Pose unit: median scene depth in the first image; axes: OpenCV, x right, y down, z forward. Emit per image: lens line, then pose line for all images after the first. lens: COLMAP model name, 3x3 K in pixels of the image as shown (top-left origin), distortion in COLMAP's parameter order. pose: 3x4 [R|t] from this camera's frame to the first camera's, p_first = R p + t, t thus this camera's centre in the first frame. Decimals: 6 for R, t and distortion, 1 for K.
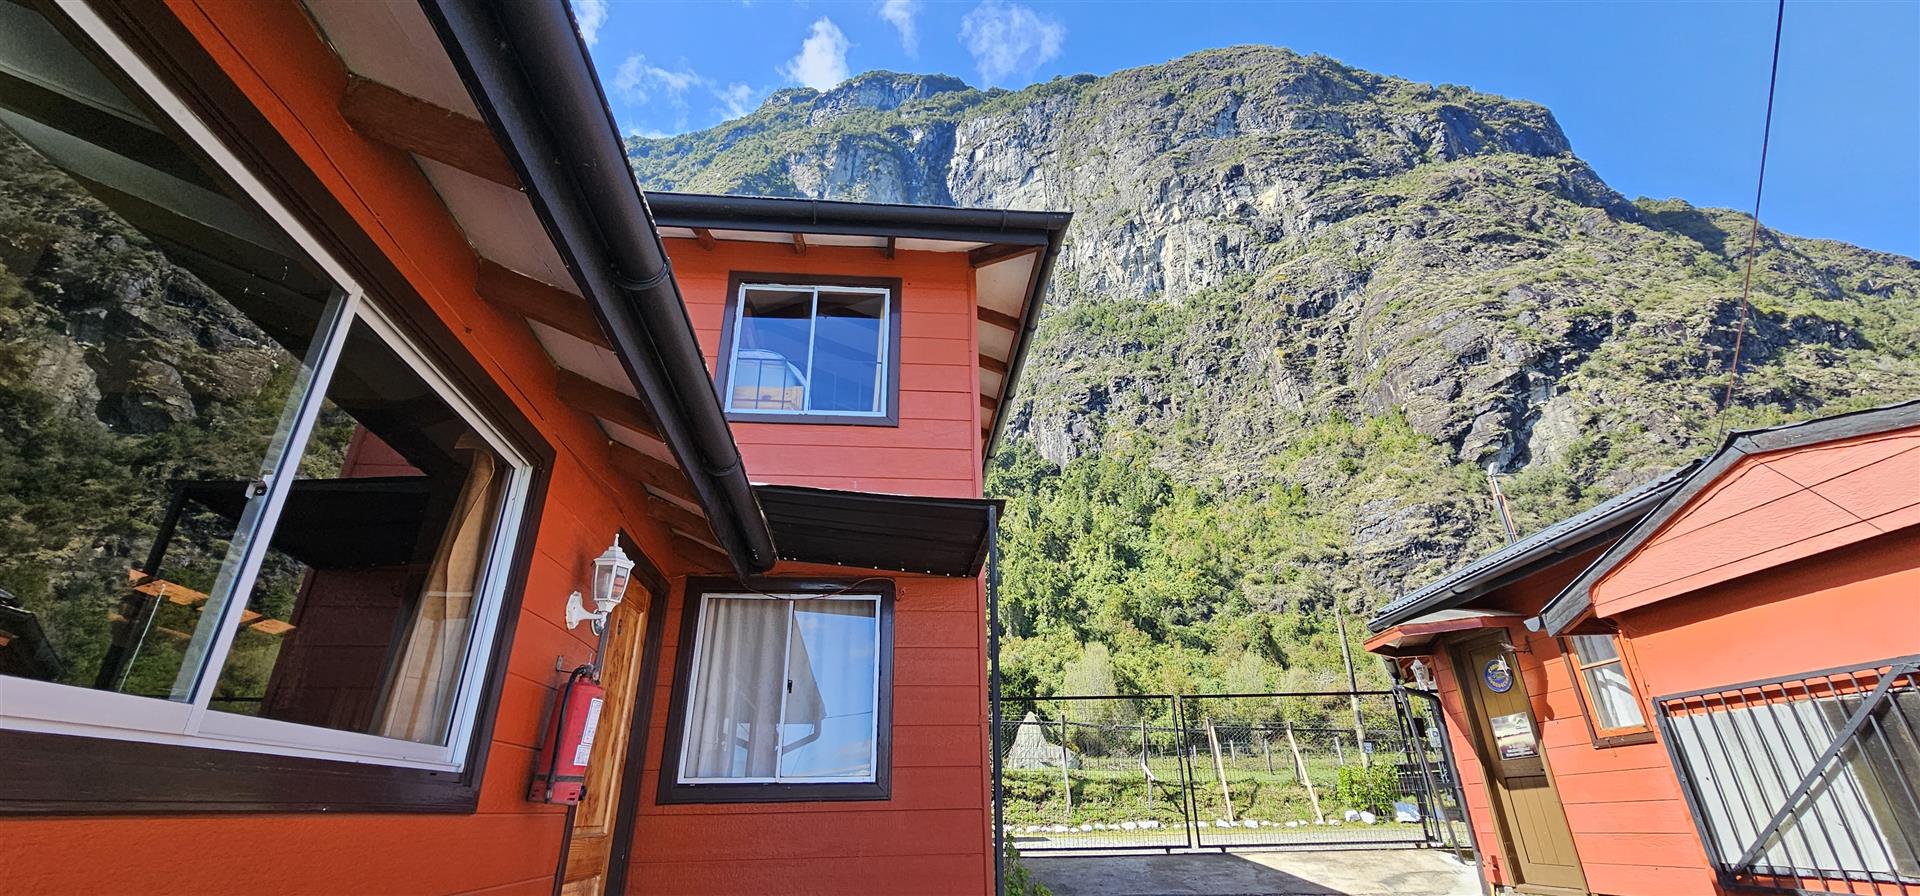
lens RADIAL K [[774.2, 0, 966.4], [0, 774.2, 448.7], [0, 0, 1]] dist [-0.007952, 0.002546]
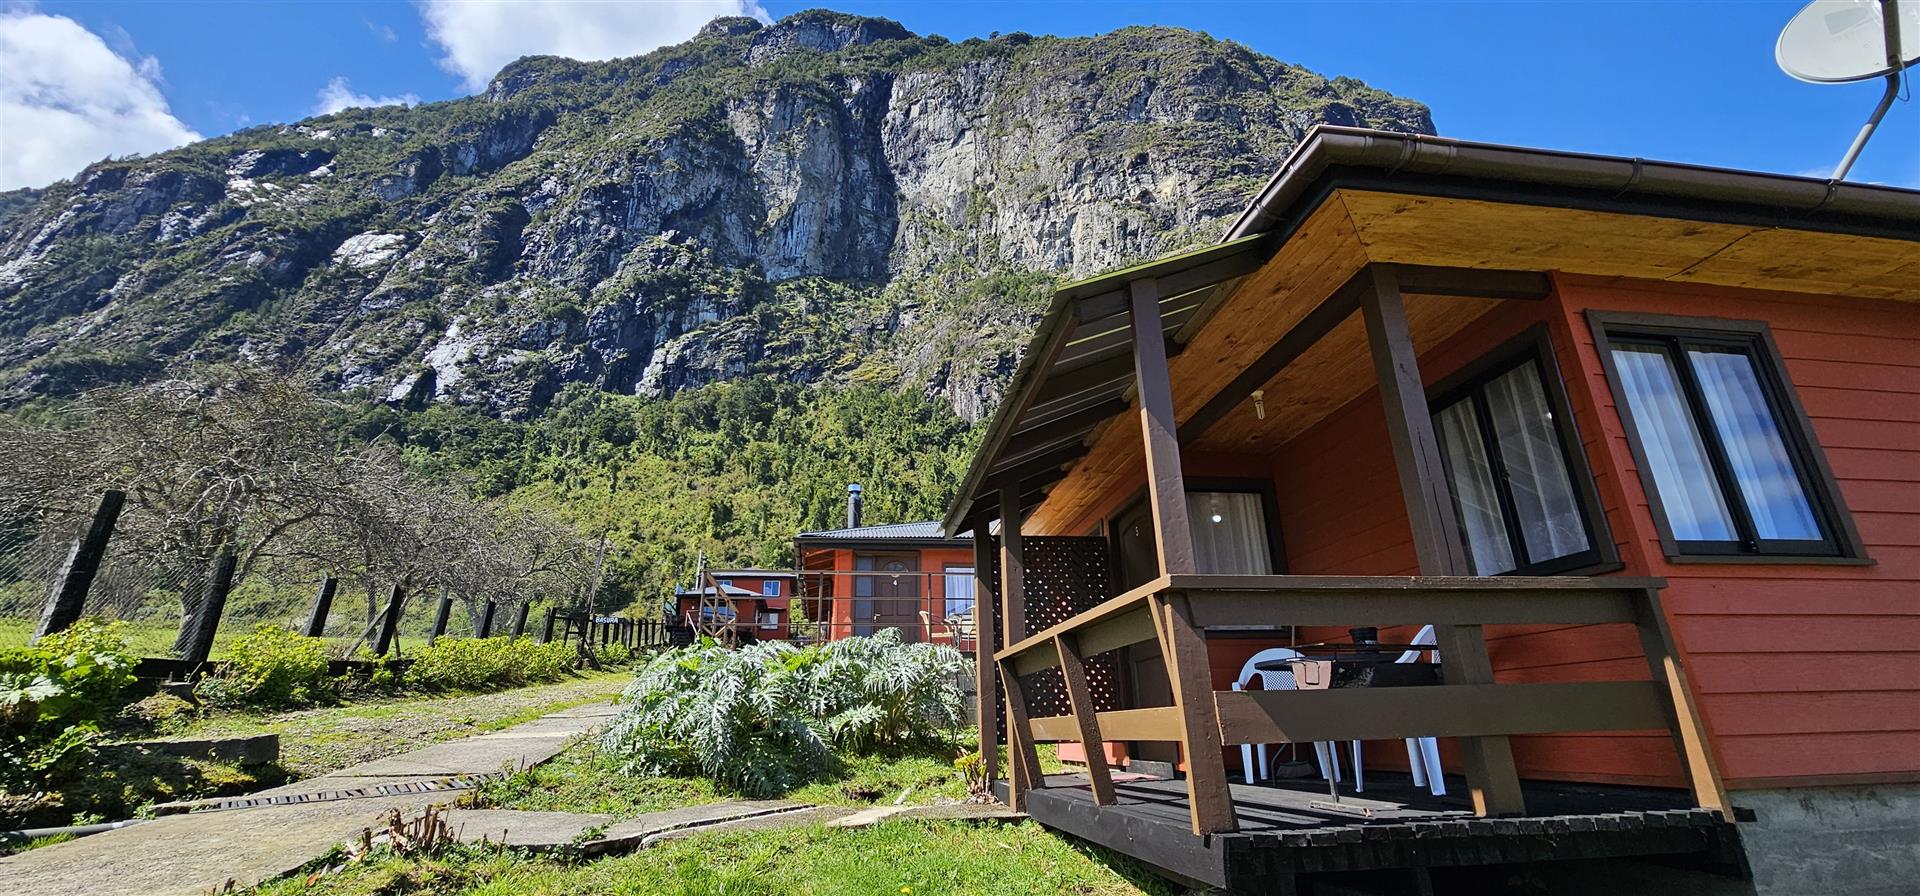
lens RADIAL K [[774.2, 0, 968.6], [0, 774.2, 452.5], [0, 0, 1]] dist [-0.007952, 0.002546]
pose [[0.996167, 0.025976, 0.083521, 0.031936], [-0.034218, 0.994517, 0.098822, -0.063993], [-0.080496, -0.101301, 0.991594, -0.190820]]
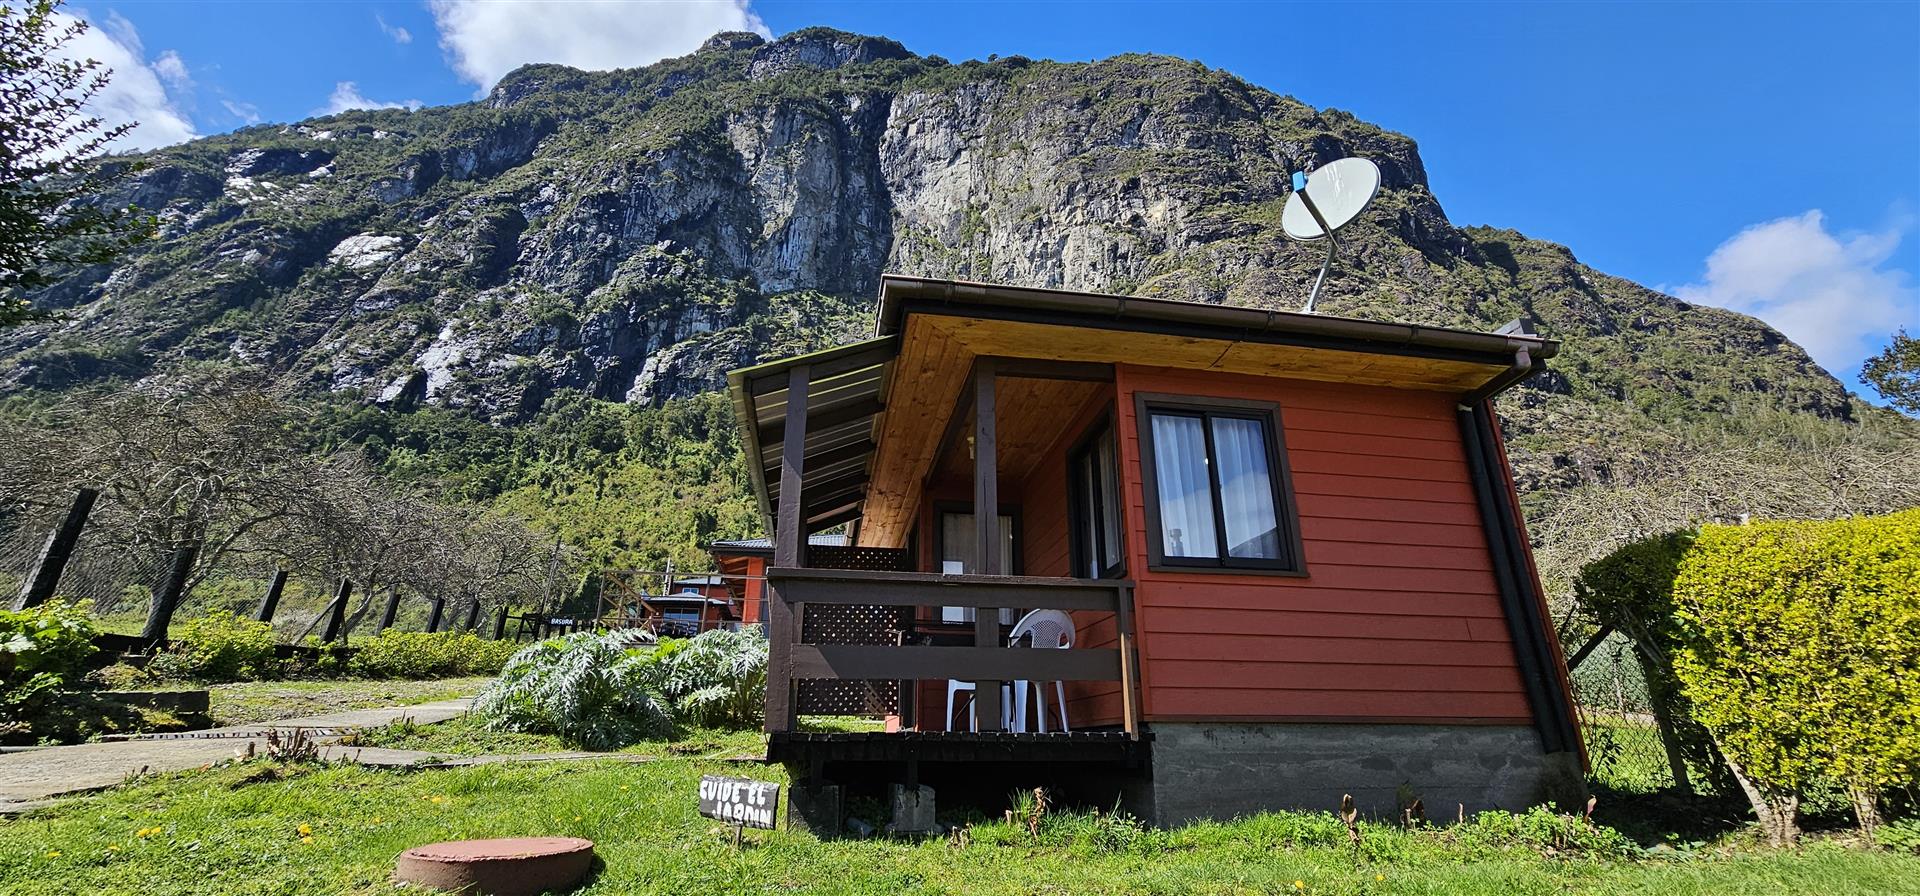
lens RADIAL K [[774.2, 0, 967.9], [0, 774.2, 453.6], [0, 0, 1]] dist [-0.007952, 0.002546]
pose [[0.994451, 0.053409, 0.090631, 0.044910], [-0.060695, 0.994975, 0.079630, -0.066691], [-0.085923, -0.084689, 0.992696, -0.203509]]
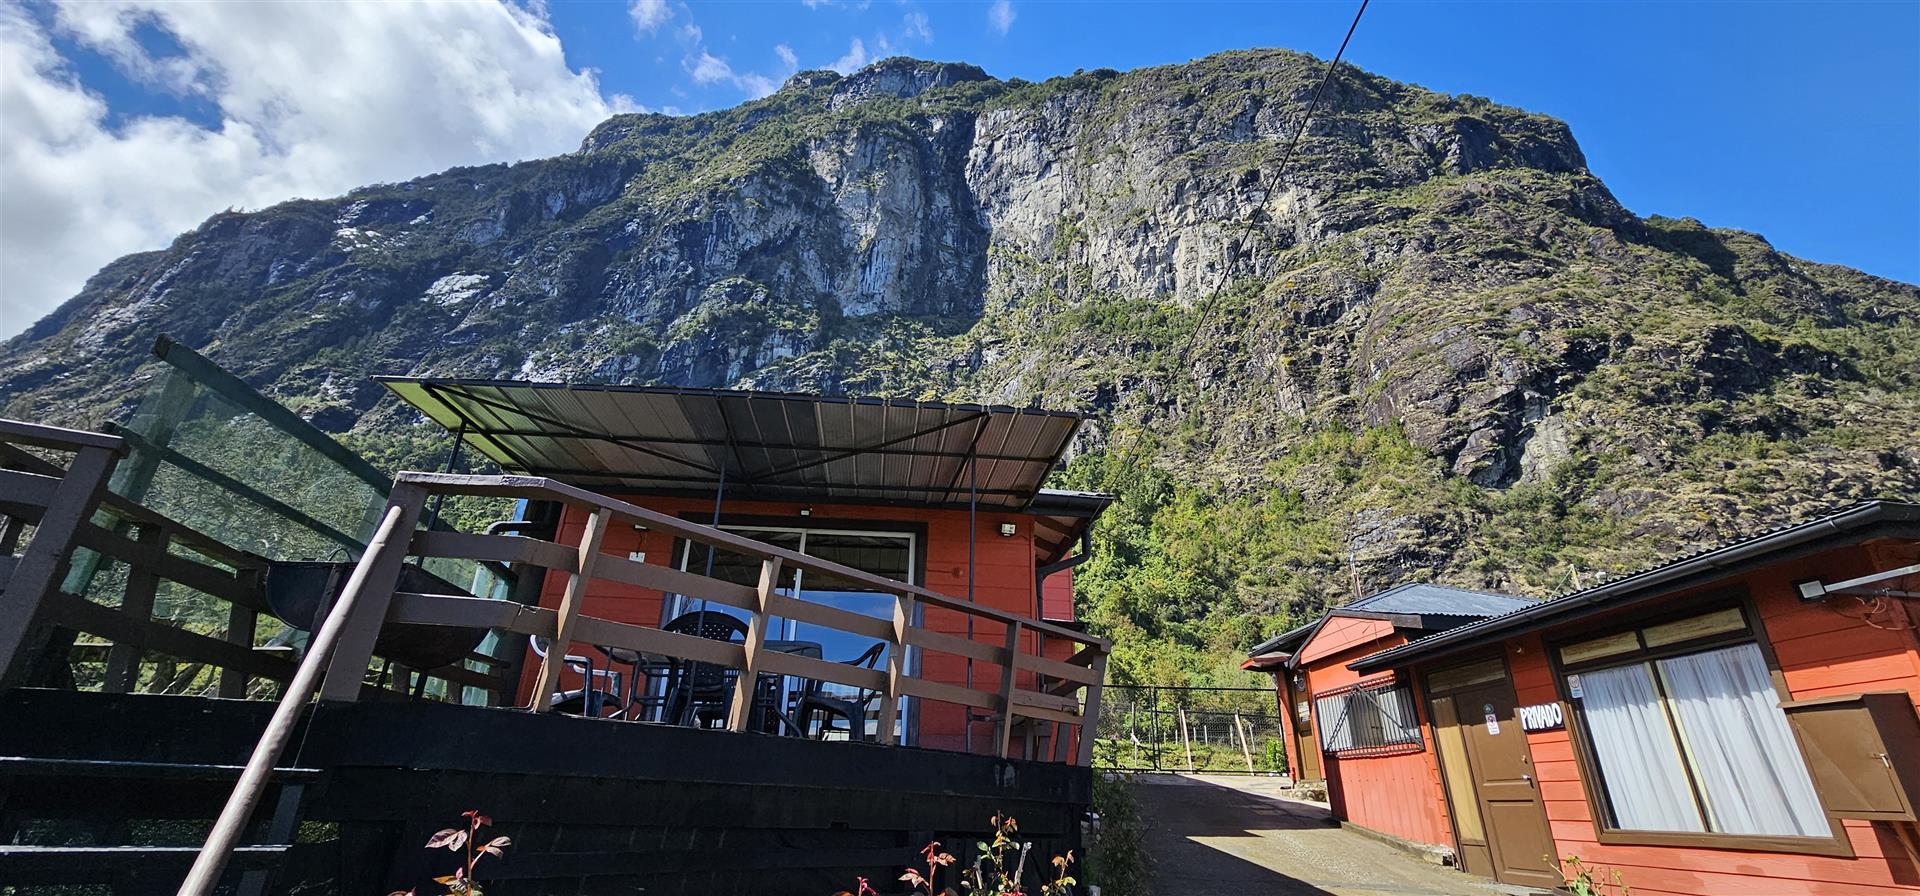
lens RADIAL K [[774.2, 0, 966.4], [0, 774.2, 449.4], [0, 0, 1]] dist [-0.007952, 0.002546]
pose [[0.999202, 0.039585, -0.005401, -0.007317], [-0.039470, 0.999022, 0.019940, -0.010731], [0.006185, -0.019711, 0.999787, -0.033408]]
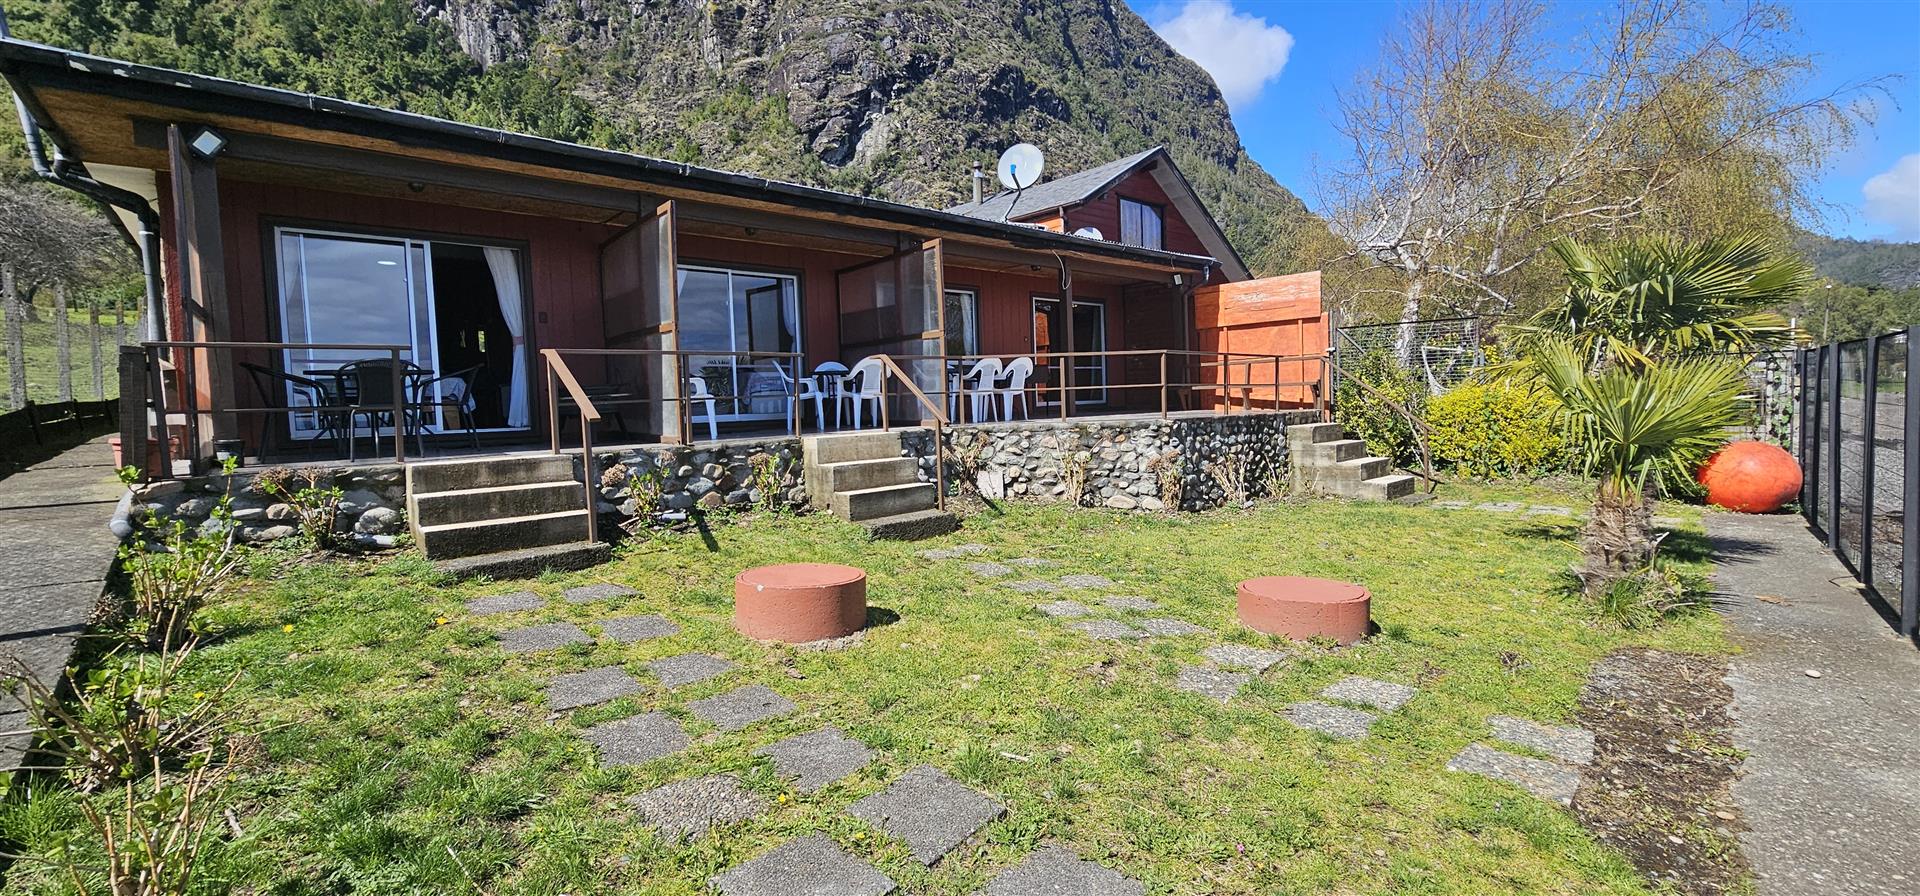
lens RADIAL K [[774.2, 0, 967.6], [0, 774.2, 450.2], [0, 0, 1]] dist [-0.007952, 0.002546]
pose [[0.805669, -0.047886, 0.590428, 0.023266], [-0.239513, 0.885285, 0.398627, -0.108216], [-0.541785, -0.462576, 0.701777, -0.308719]]
